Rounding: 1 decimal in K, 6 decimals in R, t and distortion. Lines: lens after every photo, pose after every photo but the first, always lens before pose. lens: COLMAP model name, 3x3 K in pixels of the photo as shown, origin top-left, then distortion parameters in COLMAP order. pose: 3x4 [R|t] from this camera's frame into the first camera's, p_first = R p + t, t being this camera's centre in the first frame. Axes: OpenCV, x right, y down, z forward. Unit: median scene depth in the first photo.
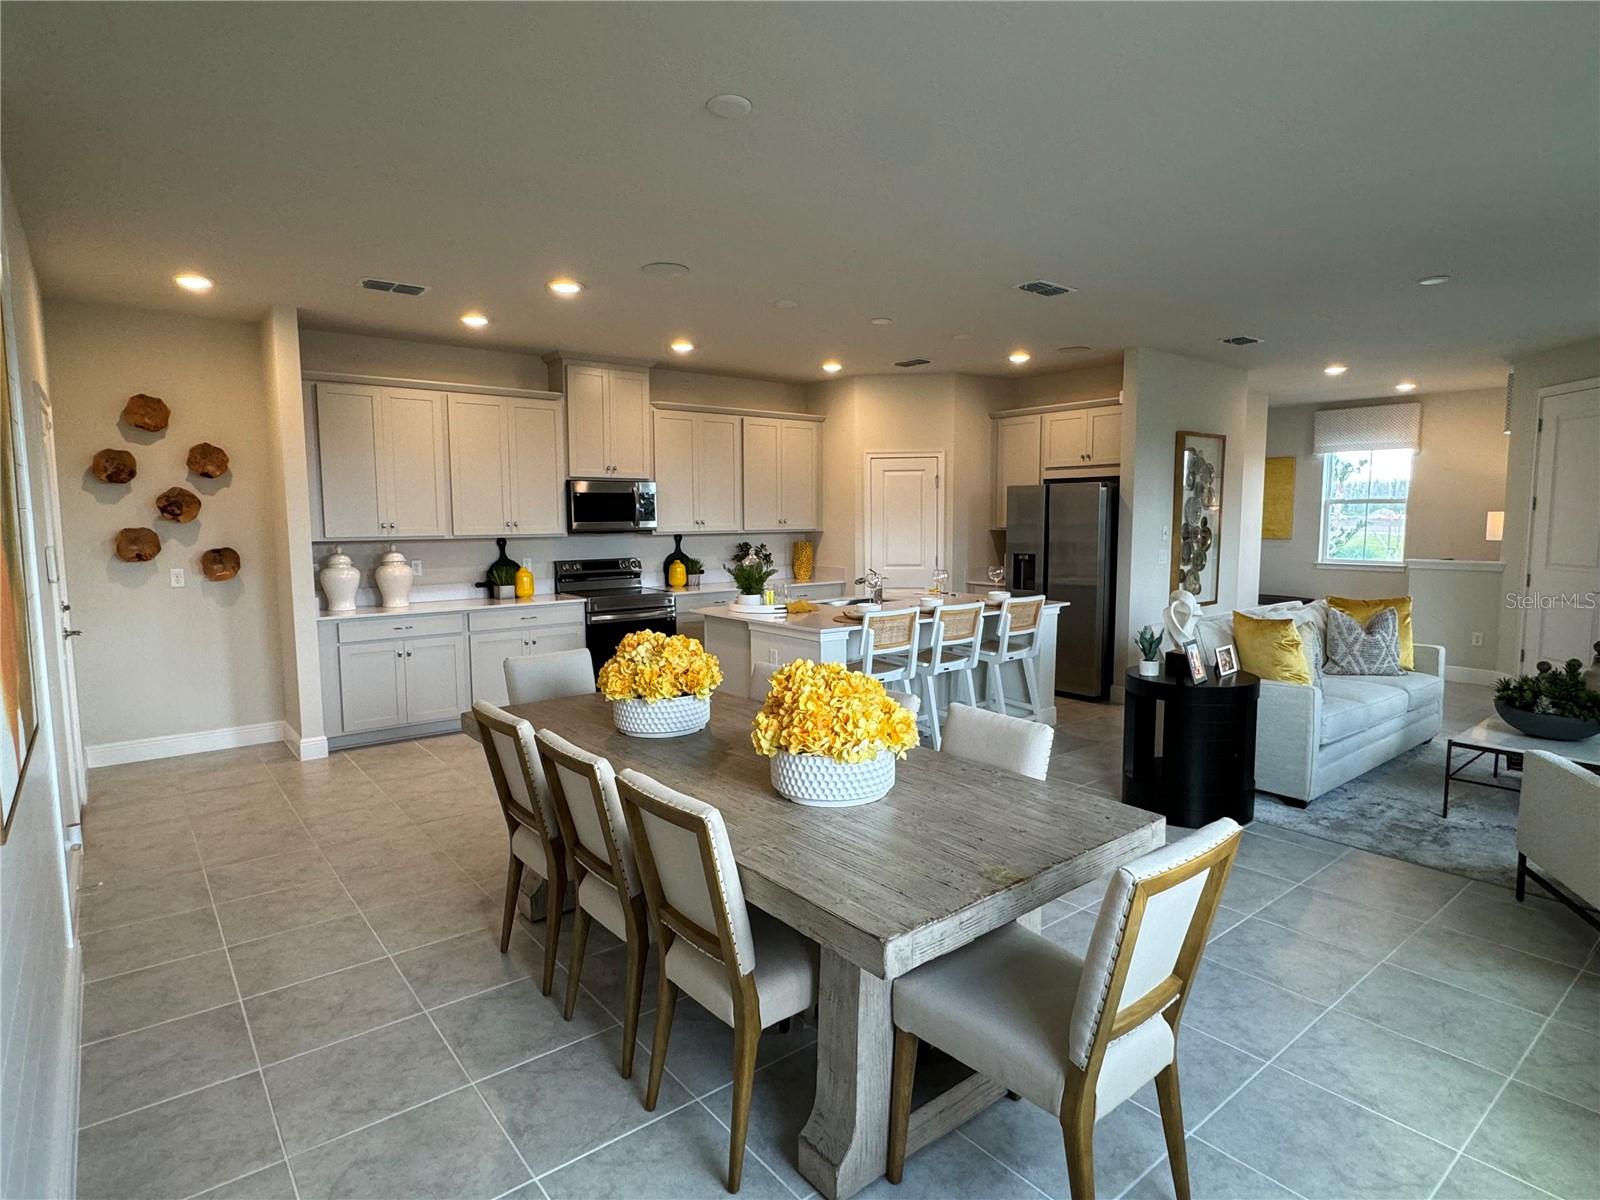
lens RADIAL K [[888.2, 0, 800.0], [0, 888.2, 600.0], [0, 0, 1]] dist [-0.004910, -0.001162]
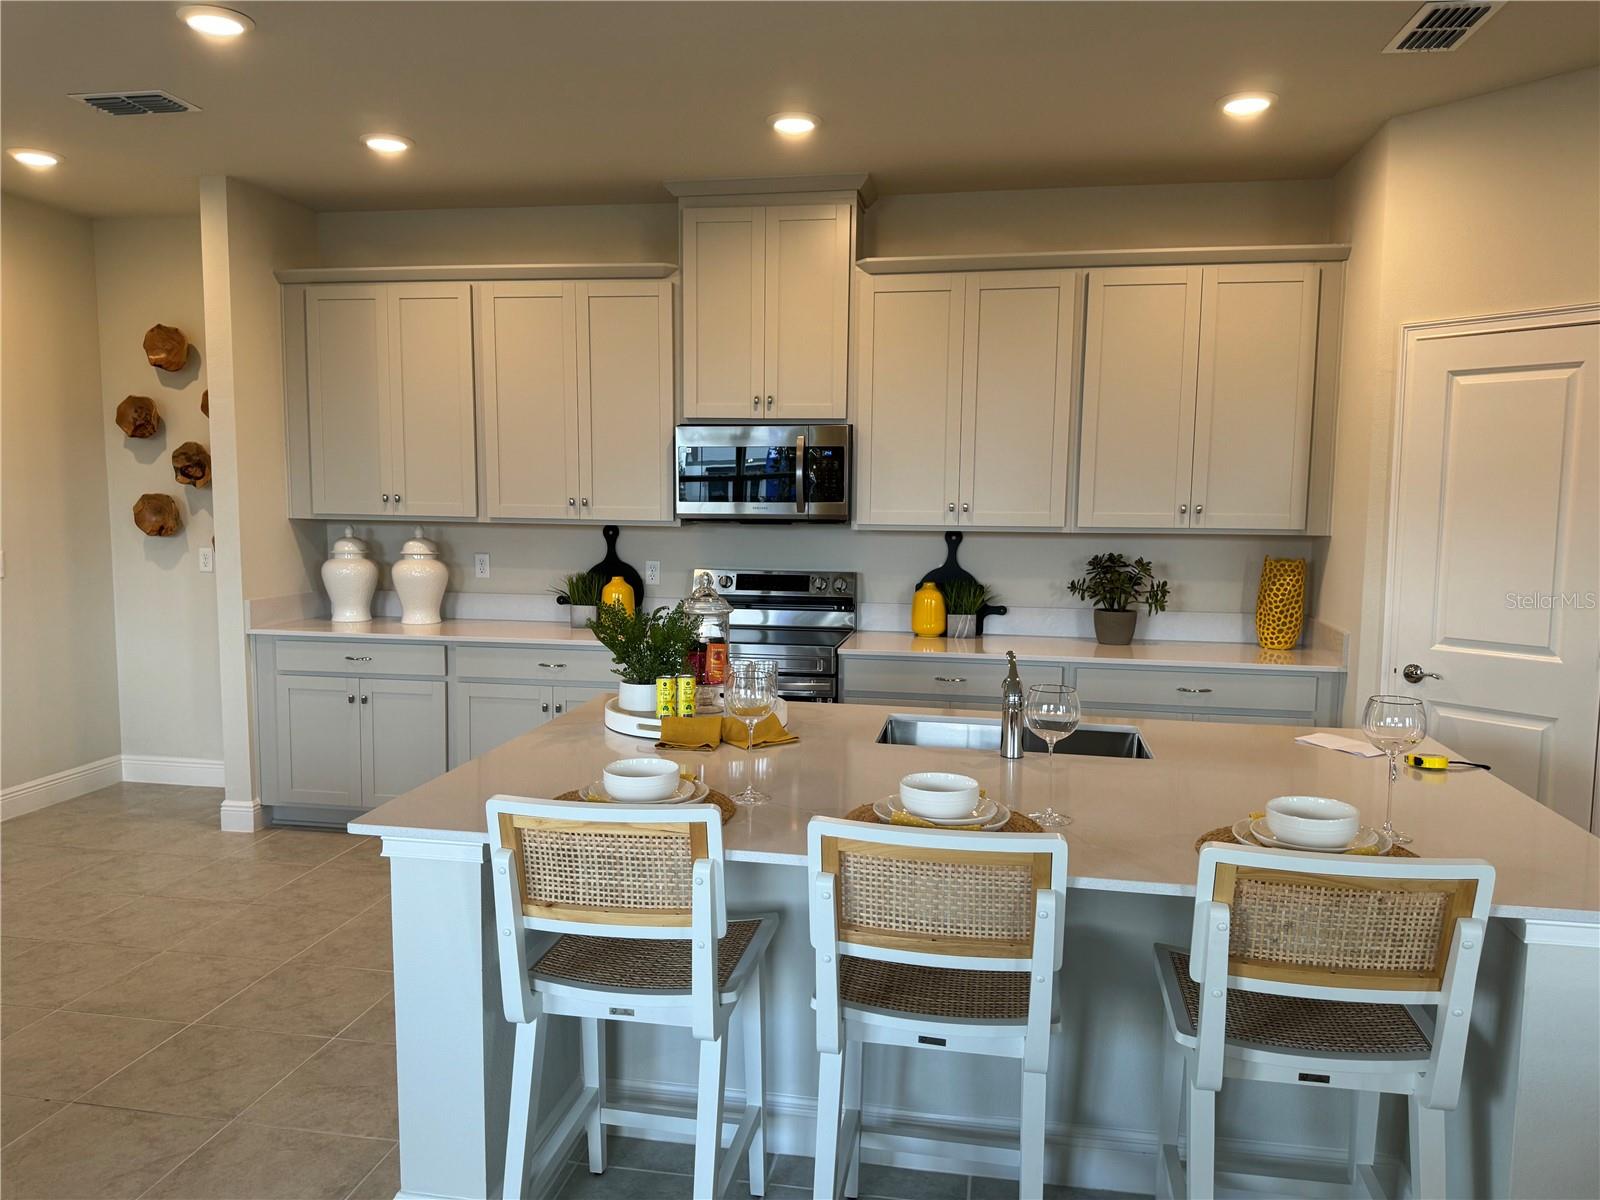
lens RADIAL K [[1135.7, 0, 800.0], [0, 1135.7, 600.0], [0, 0, 1]] dist [-0.002663, -0.002025]
pose [[0.662111, 0.081199, -0.744994, 0.349297], [-0.087827, 0.995670, 0.030466, -0.059810], [0.744242, 0.045259, 0.666375, 0.659272]]
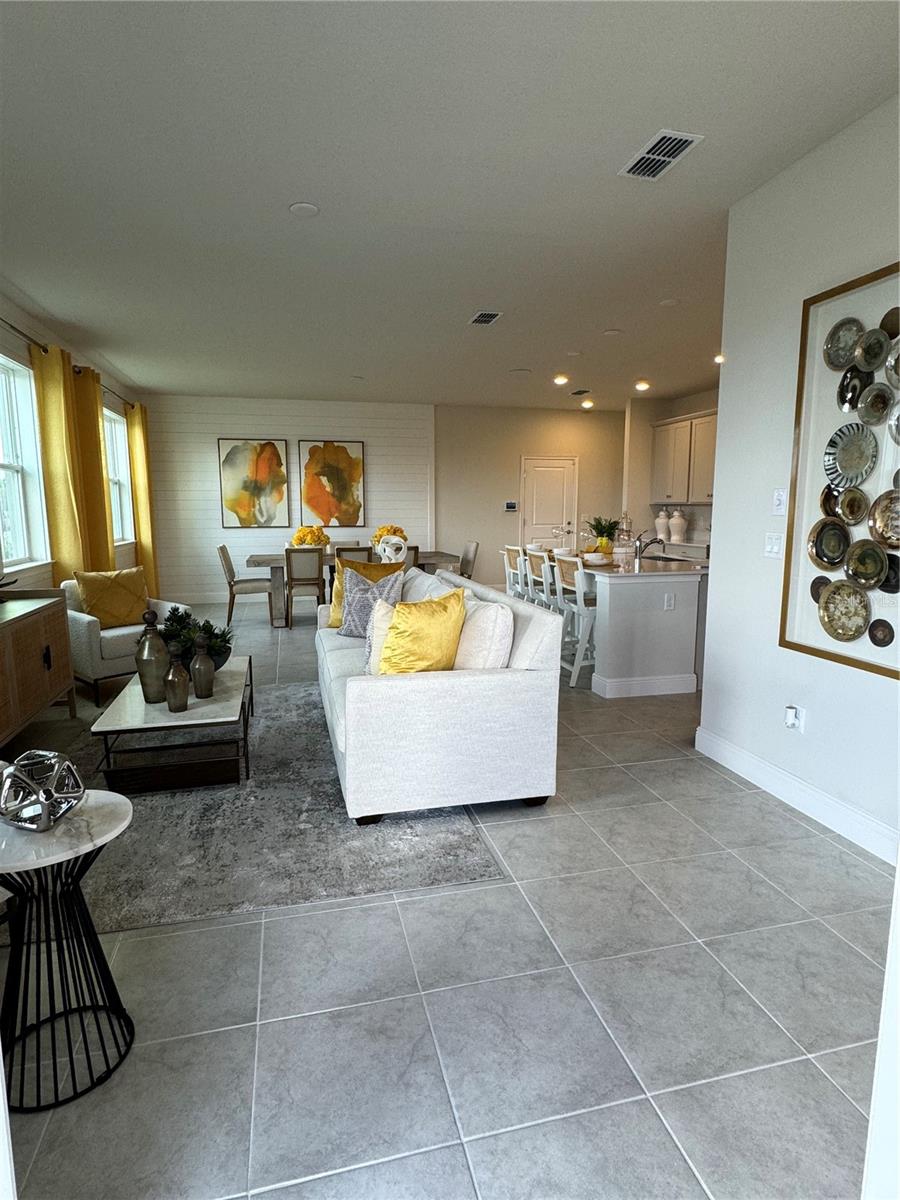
lens RADIAL K [[666.1, 0, 450.0], [0, 666.1, 600.0], [0, 0, 1]] dist [-0.004910, -0.001162]
pose [[-0.392758, 0.136330, -0.909481, 1.036549], [-0.100520, 0.976662, 0.189810, -0.088324], [0.914132, 0.165970, -0.369888, 1.113392]]
